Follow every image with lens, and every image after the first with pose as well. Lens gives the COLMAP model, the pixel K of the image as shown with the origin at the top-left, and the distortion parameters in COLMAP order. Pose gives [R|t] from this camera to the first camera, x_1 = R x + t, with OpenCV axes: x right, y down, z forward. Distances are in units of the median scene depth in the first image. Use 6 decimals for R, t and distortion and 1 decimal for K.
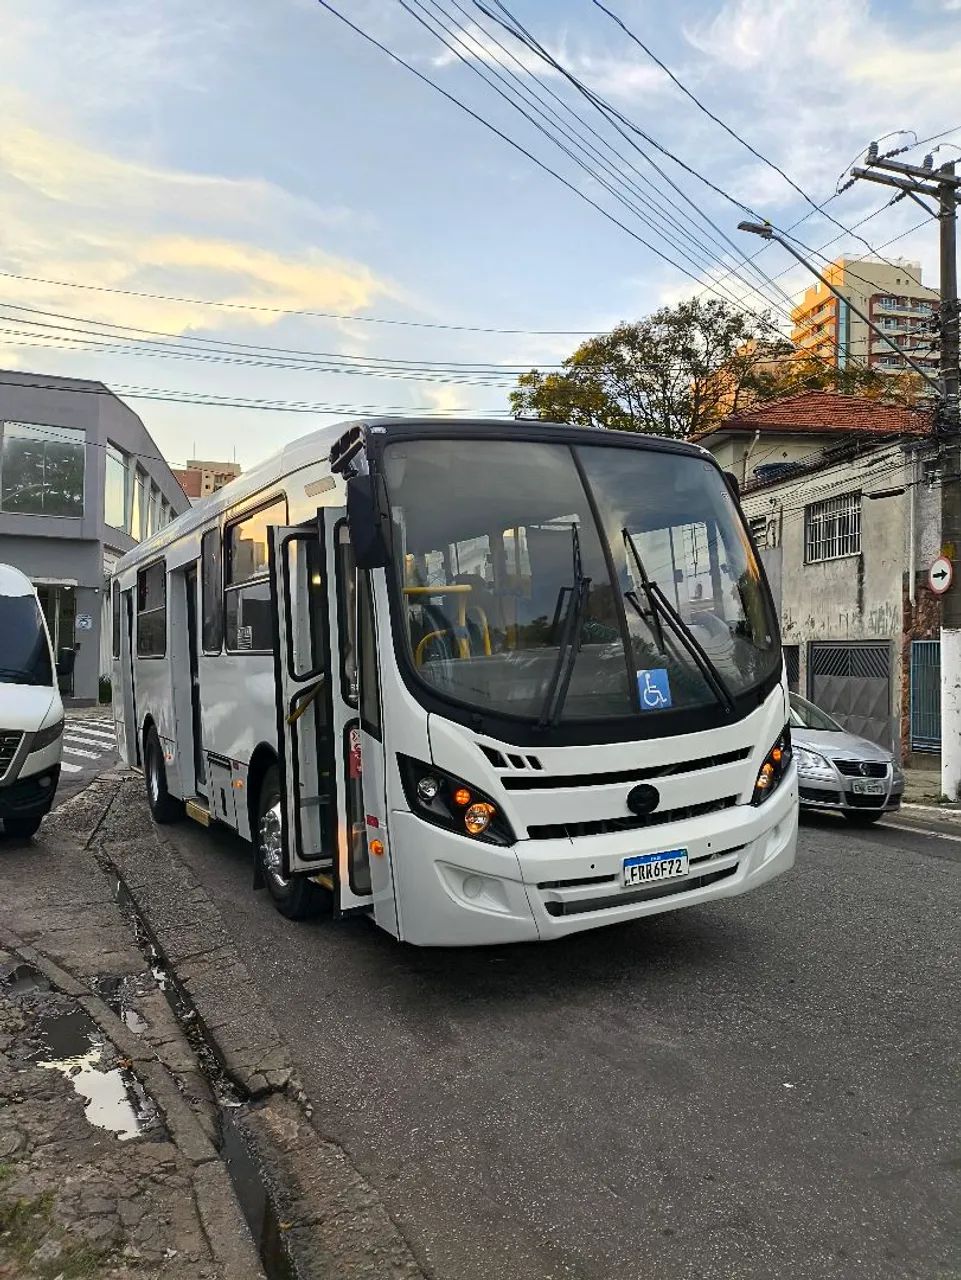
lens RADIAL K [[945.7, 0, 480.5], [0, 945.7, 640.0], [0, 0, 1]] dist [0.073986, -0.100542]
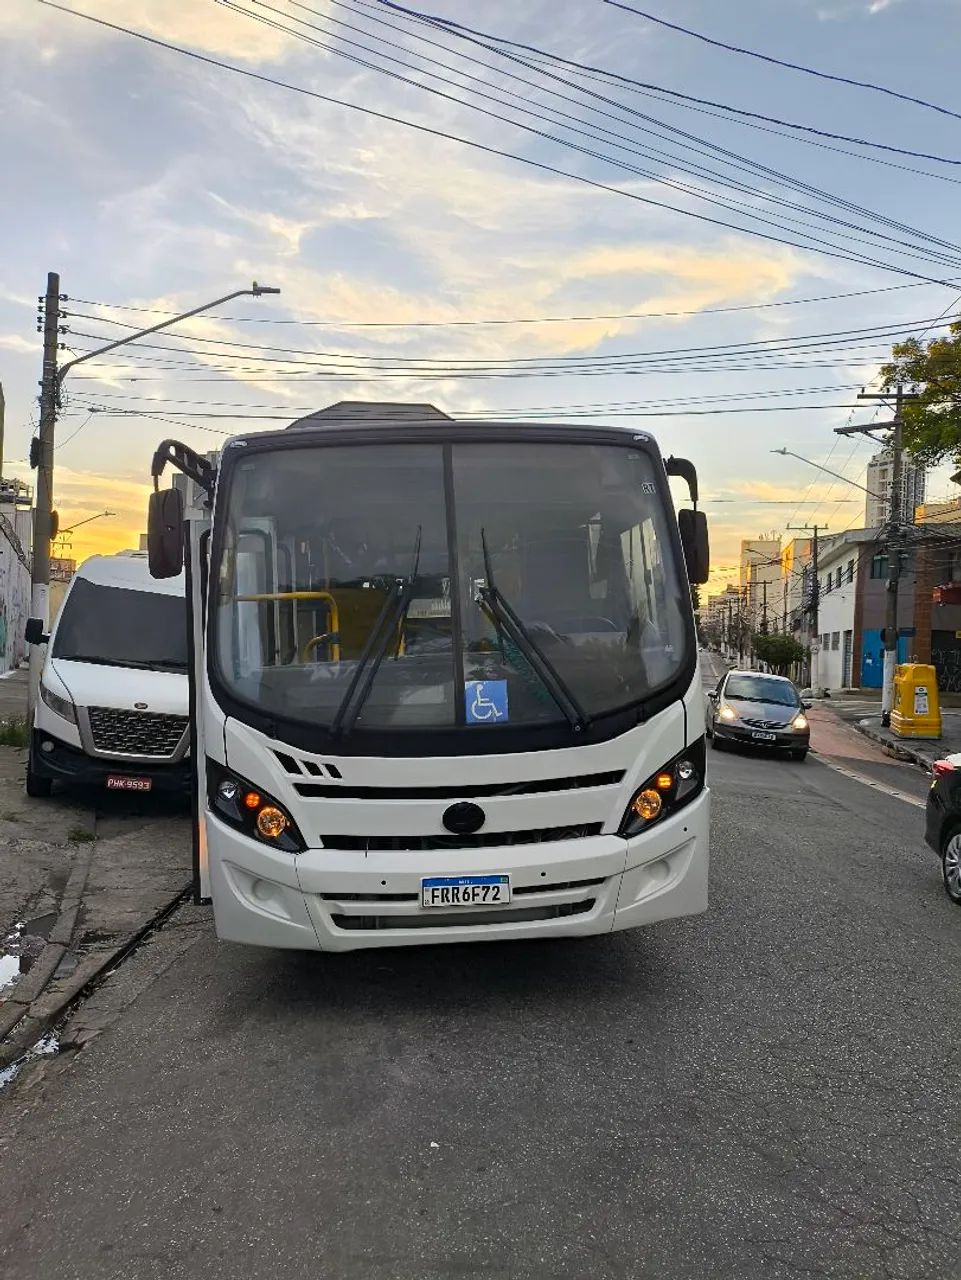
lens RADIAL K [[950.3, 0, 480.5], [0, 950.3, 640.0], [0, 0, 1]] dist [0.049995, -0.058663]
pose [[0.917713, 0.012482, -0.397049, 0.572260], [-0.011213, 0.999922, 0.005516, -0.014191], [0.397087, -0.000610, 0.917781, 0.145408]]
